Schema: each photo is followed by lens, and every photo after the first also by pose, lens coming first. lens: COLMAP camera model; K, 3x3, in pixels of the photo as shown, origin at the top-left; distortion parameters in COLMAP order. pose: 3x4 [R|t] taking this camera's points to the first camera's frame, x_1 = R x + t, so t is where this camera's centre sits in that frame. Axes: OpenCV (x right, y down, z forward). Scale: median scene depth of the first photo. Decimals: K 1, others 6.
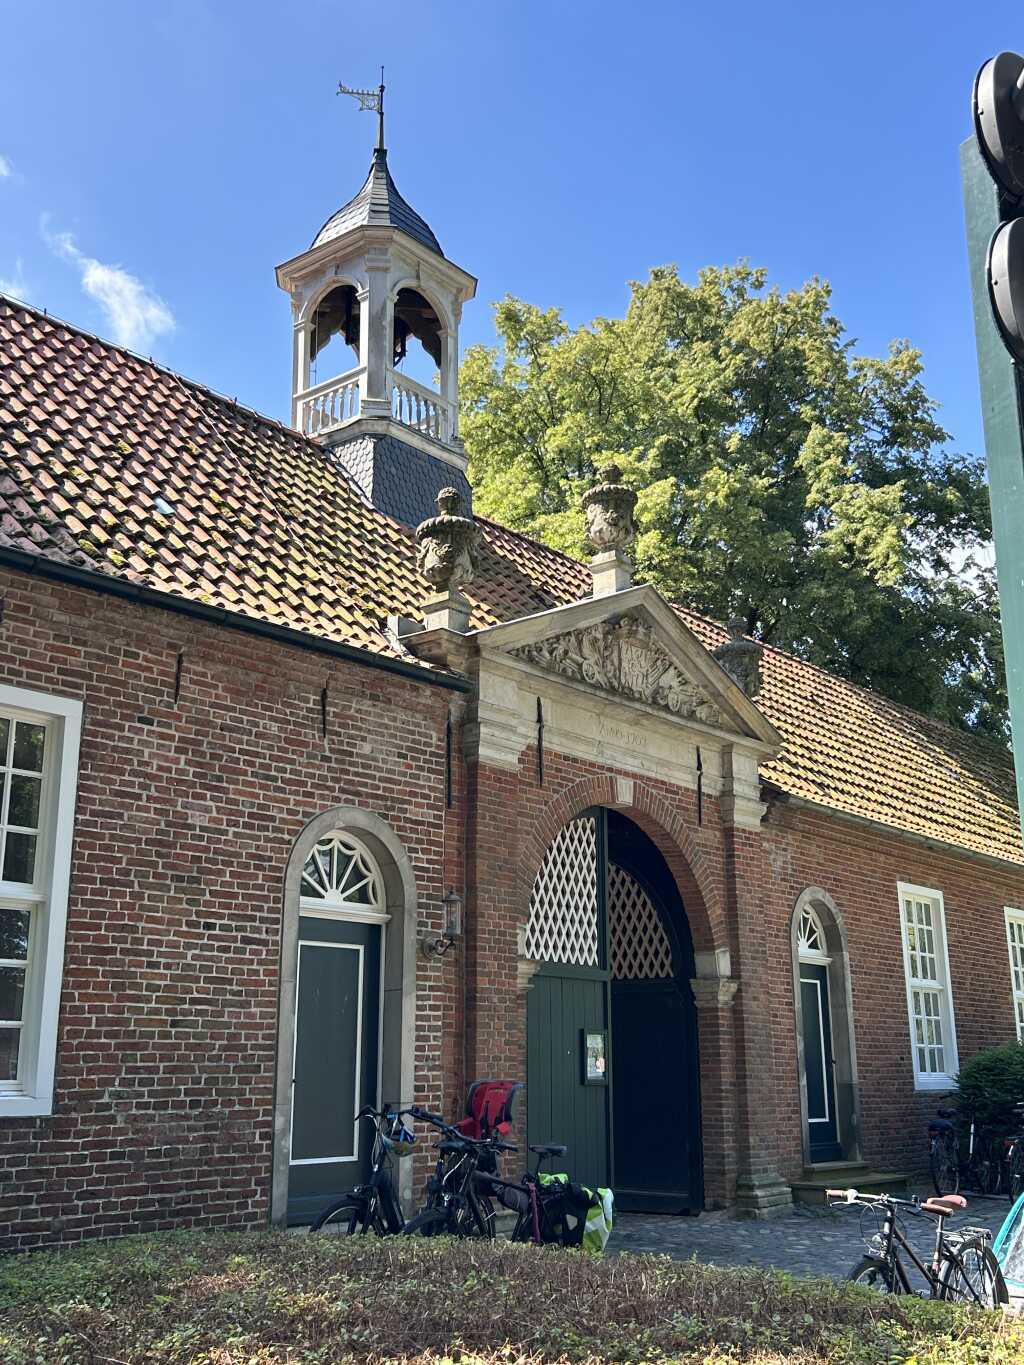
lens RADIAL K [[1413.6, 0, 510.3], [0, 1413.6, 682.8], [0, 0, 1]] dist [-0.004457, 0.000000]
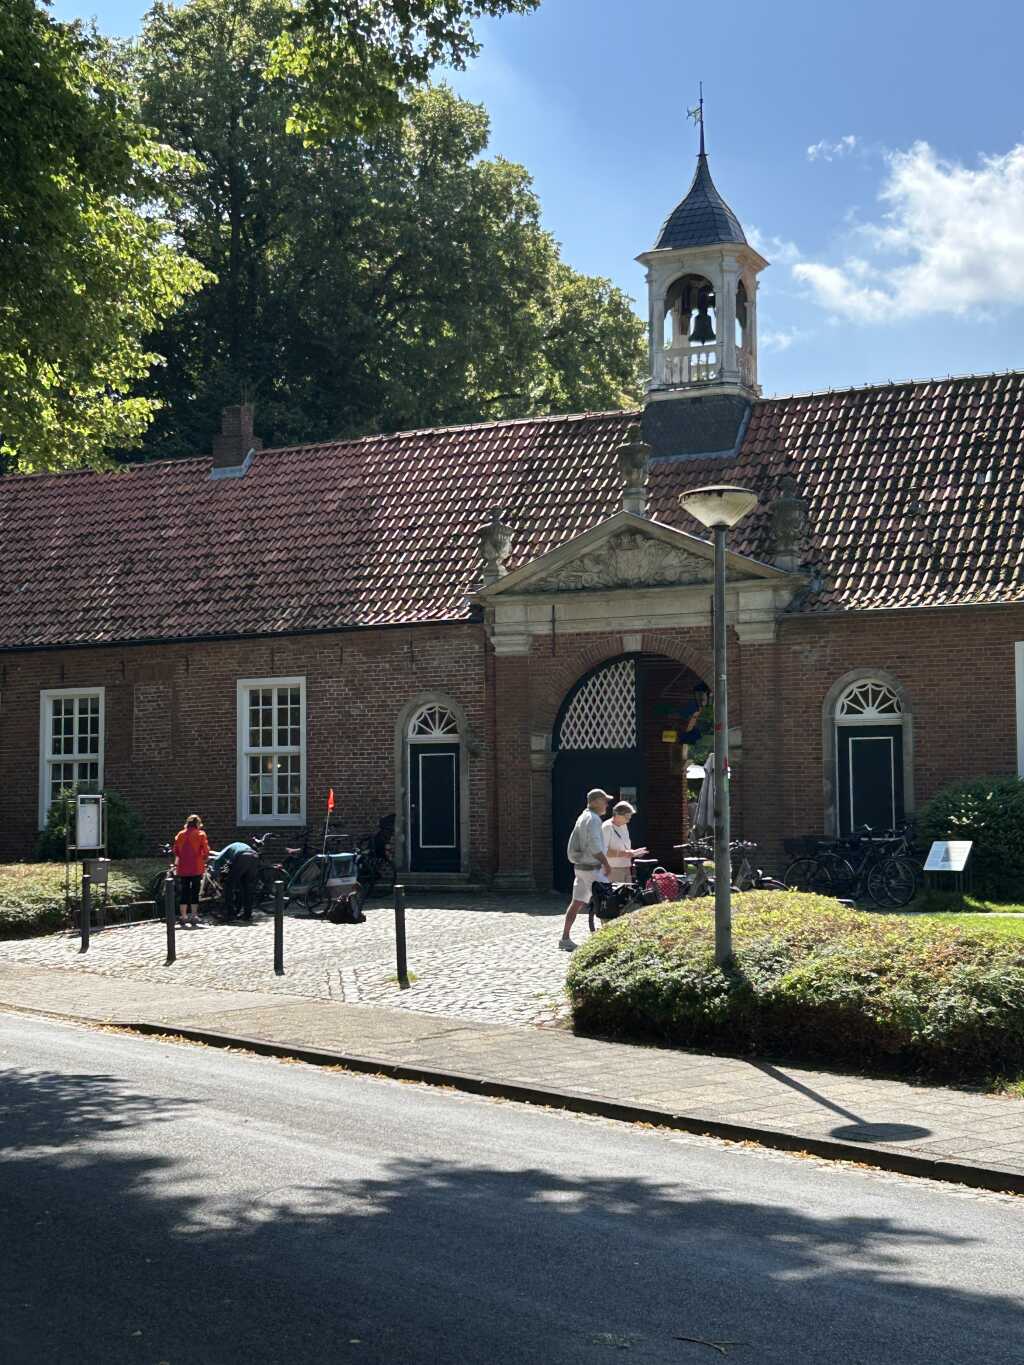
lens RADIAL K [[2135.4, 0, 511.8], [0, 2135.4, 682.1], [0, 0, 1]] dist [0.000618, 0.000000]
pose [[0.196610, -0.042388, -0.979565, 3.066098], [0.271364, 0.962391, 0.012821, 0.063621], [0.942181, -0.268339, 0.200719, 0.456103]]
